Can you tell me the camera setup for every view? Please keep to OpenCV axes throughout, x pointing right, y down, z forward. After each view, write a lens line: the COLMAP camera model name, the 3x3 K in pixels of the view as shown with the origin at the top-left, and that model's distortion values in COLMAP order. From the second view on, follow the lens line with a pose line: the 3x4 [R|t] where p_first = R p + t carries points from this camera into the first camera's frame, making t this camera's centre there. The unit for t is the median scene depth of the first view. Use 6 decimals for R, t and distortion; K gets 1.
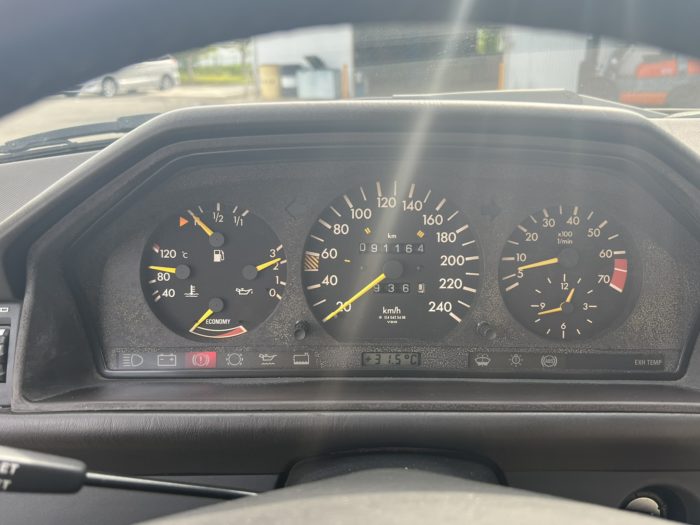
lens RADIAL K [[593.5, 0, 353.1], [0, 593.5, 260.5], [0, 0, 1]] dist [0.067757, -0.006732]
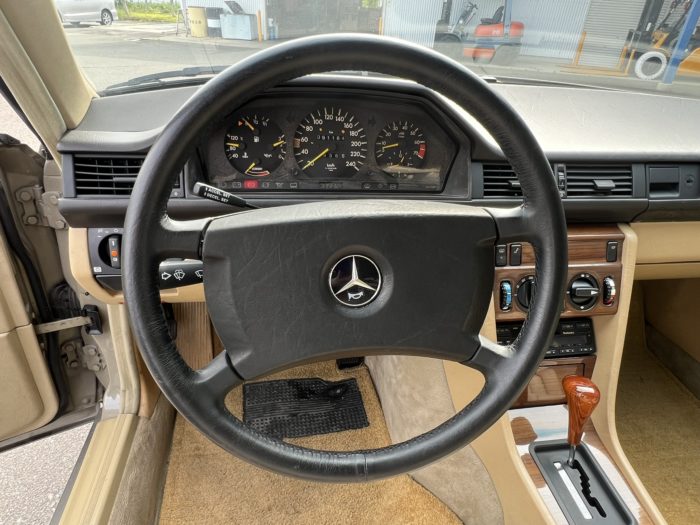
lens RADIAL K [[422.5, 0, 350.0], [0, 422.5, 262.5], [0, 0, 1]] dist [0.001327, -0.000268]
pose [[0.983232, -0.031007, 0.179705, -0.177349], [-0.007907, 0.977262, 0.211886, 0.107380], [-0.182189, -0.209754, 0.960630, -0.727245]]
